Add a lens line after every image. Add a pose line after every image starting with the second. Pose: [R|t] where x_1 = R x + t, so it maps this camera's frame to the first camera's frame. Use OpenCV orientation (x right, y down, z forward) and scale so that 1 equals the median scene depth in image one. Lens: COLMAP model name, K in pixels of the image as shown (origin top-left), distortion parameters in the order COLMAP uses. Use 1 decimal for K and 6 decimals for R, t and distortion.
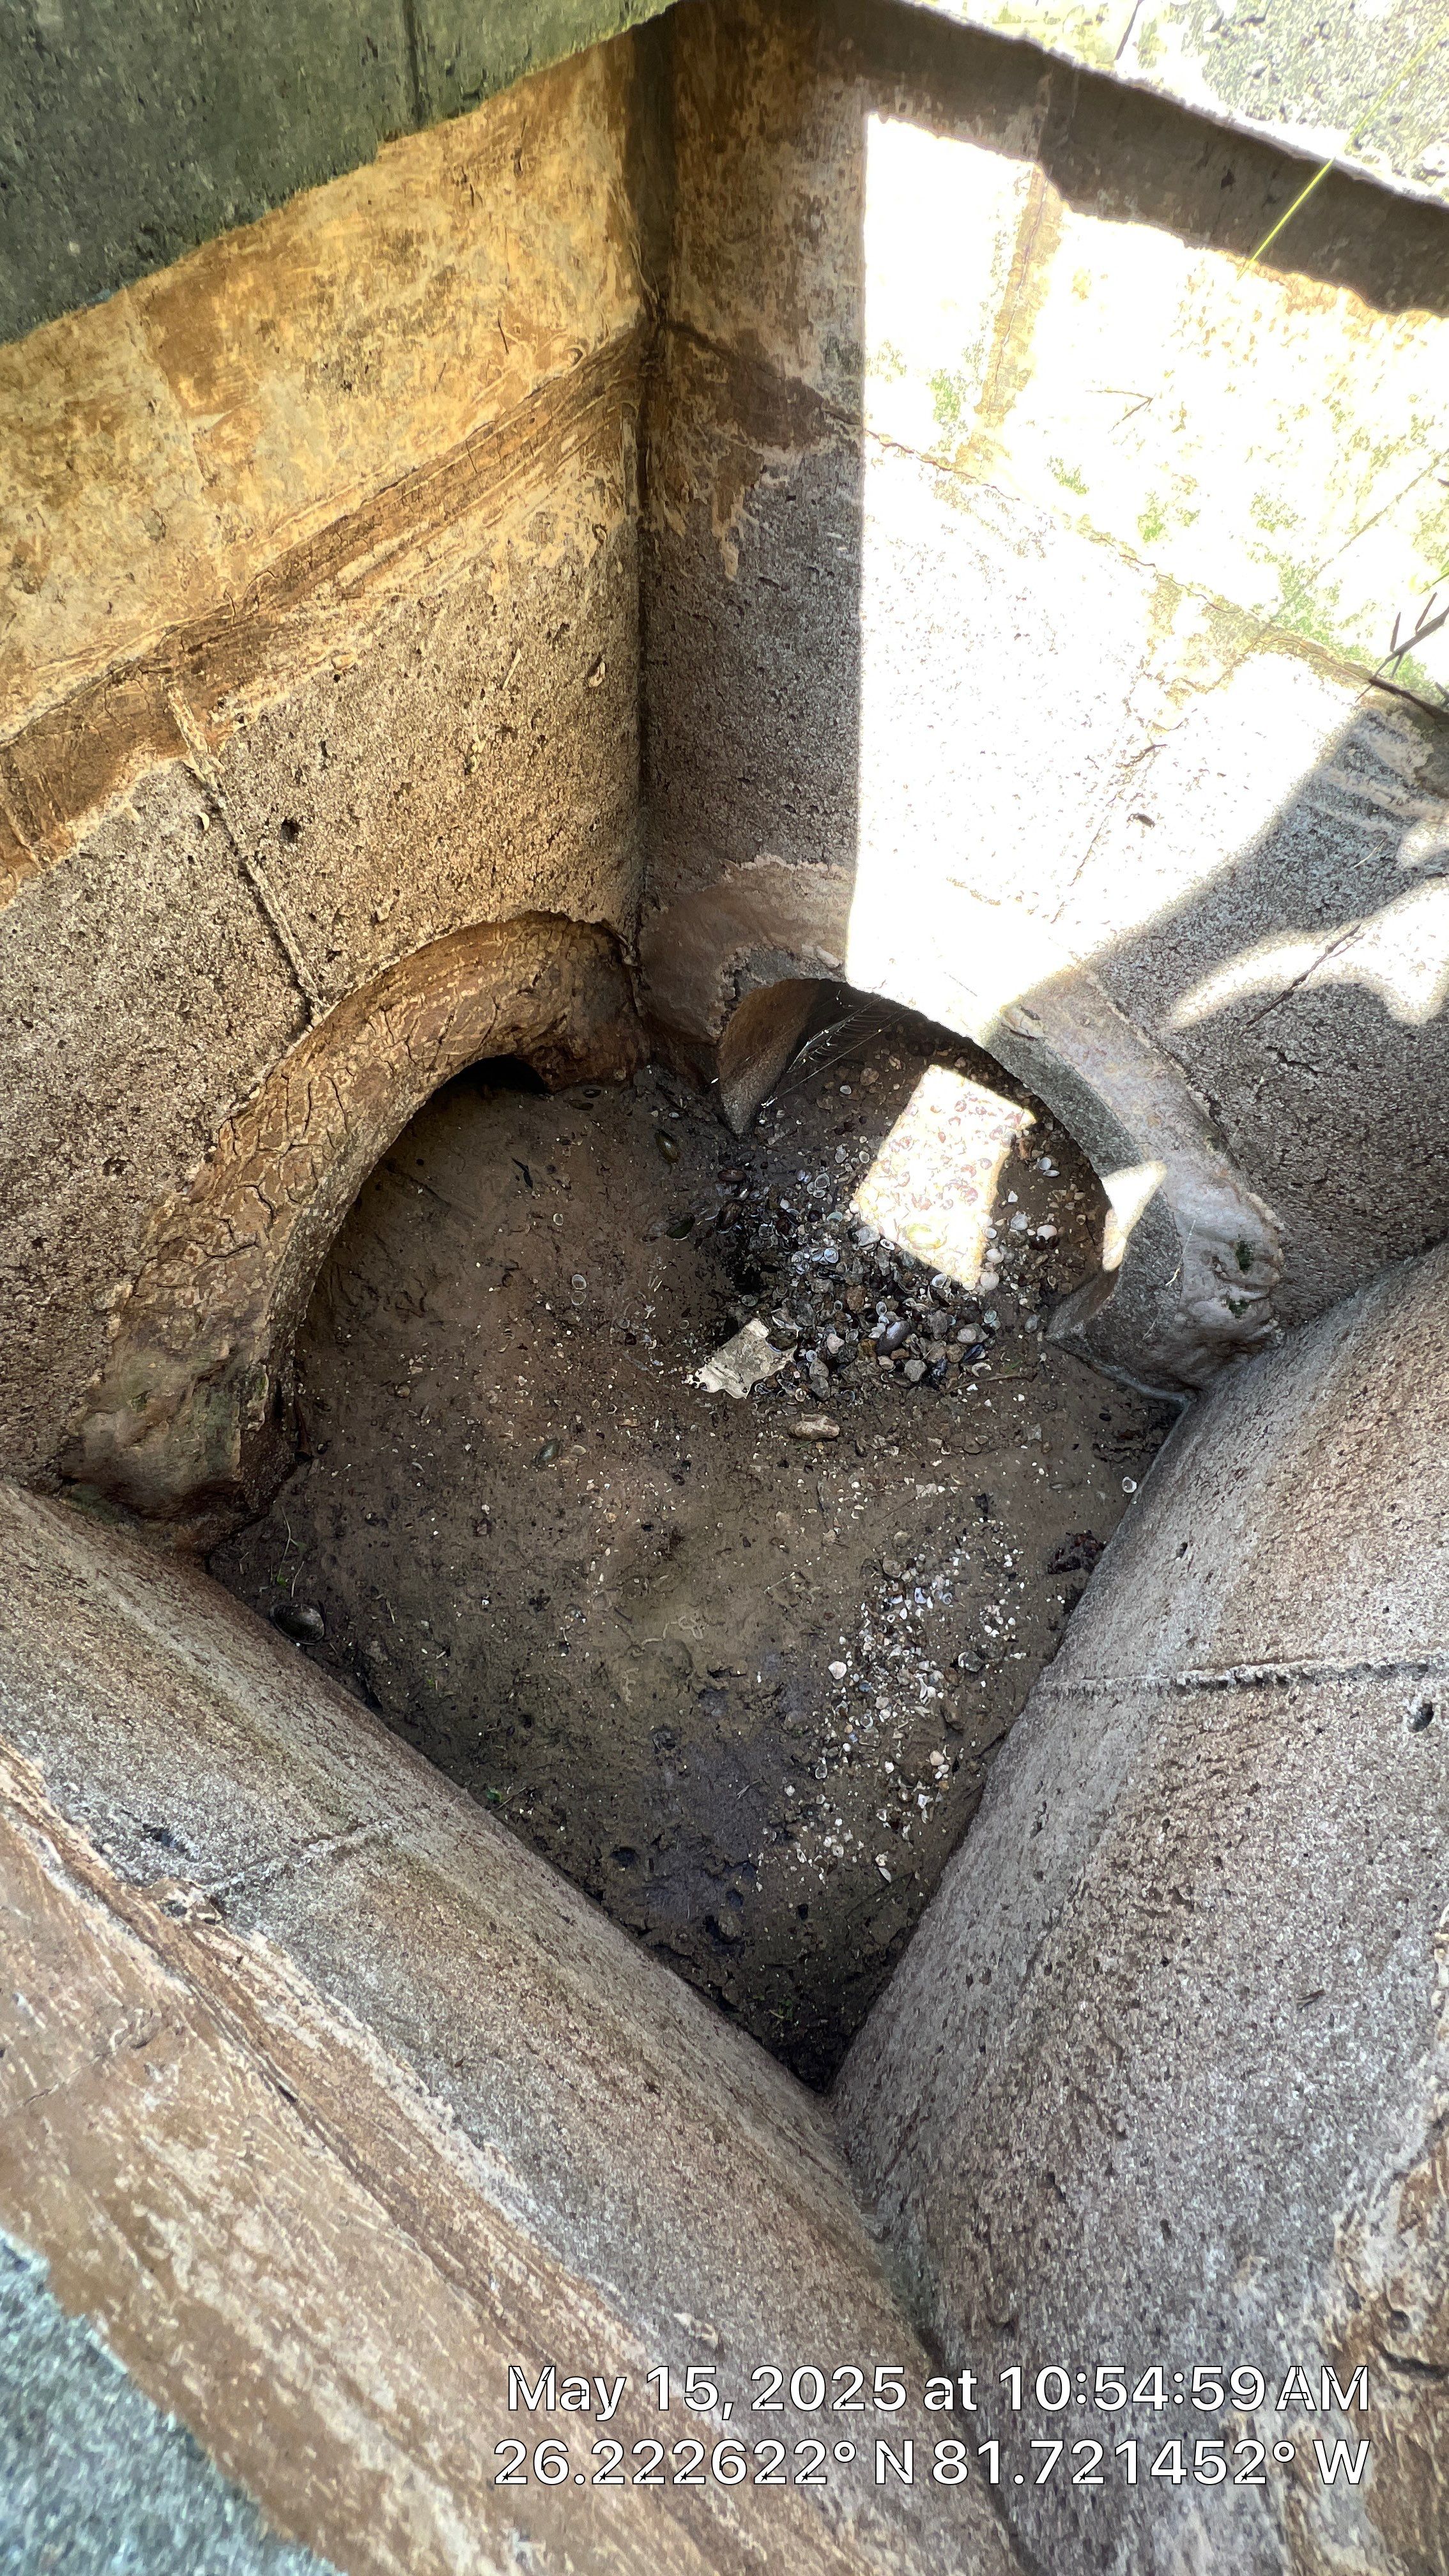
lens RADIAL K [[1037.1, 0, 724.8], [0, 1037.1, 1277.2], [0, 0, 1]] dist [0.000828, 0.000443]
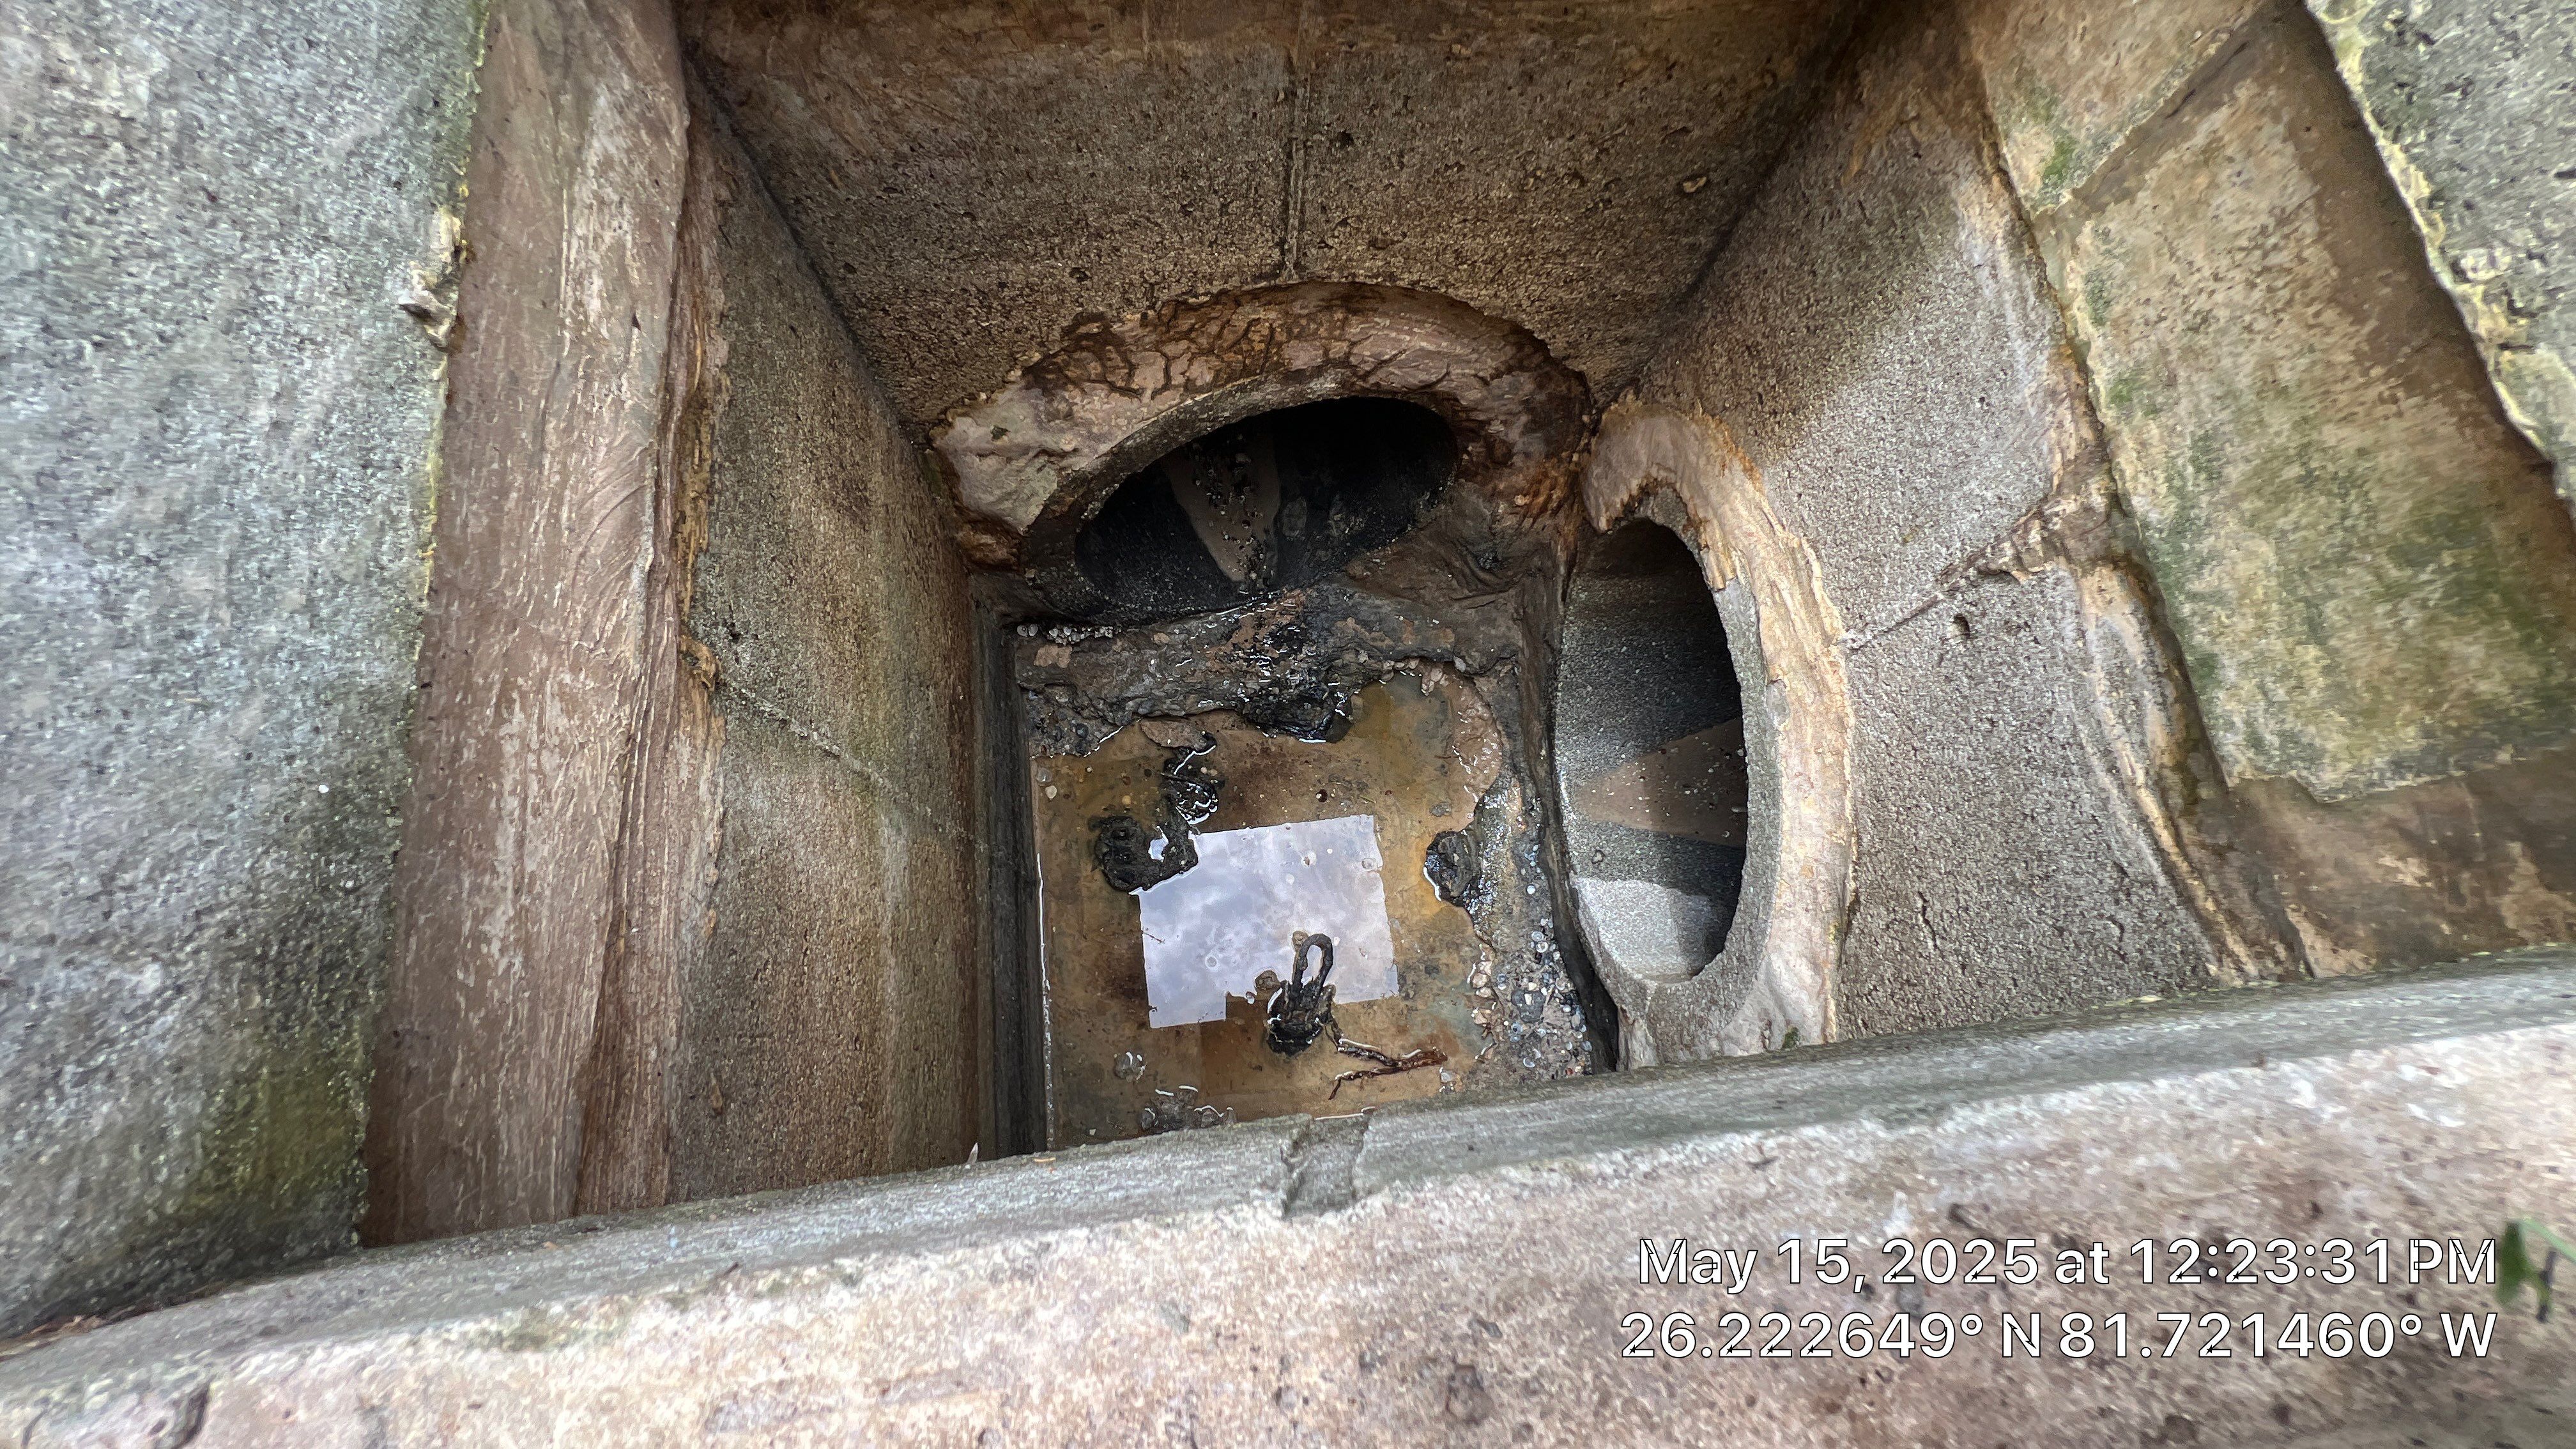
lens RADIAL K [[1037.3, 0, 1279.5], [0, 1037.3, 718.7], [0, 0, 1]] dist [0.000211, 0.000316]
pose [[0.668565, 0.703262, -0.241752, 0.198029], [-0.680568, 0.709650, 0.182278, -0.086244], [0.299748, 0.042664, 0.953064, -0.090956]]
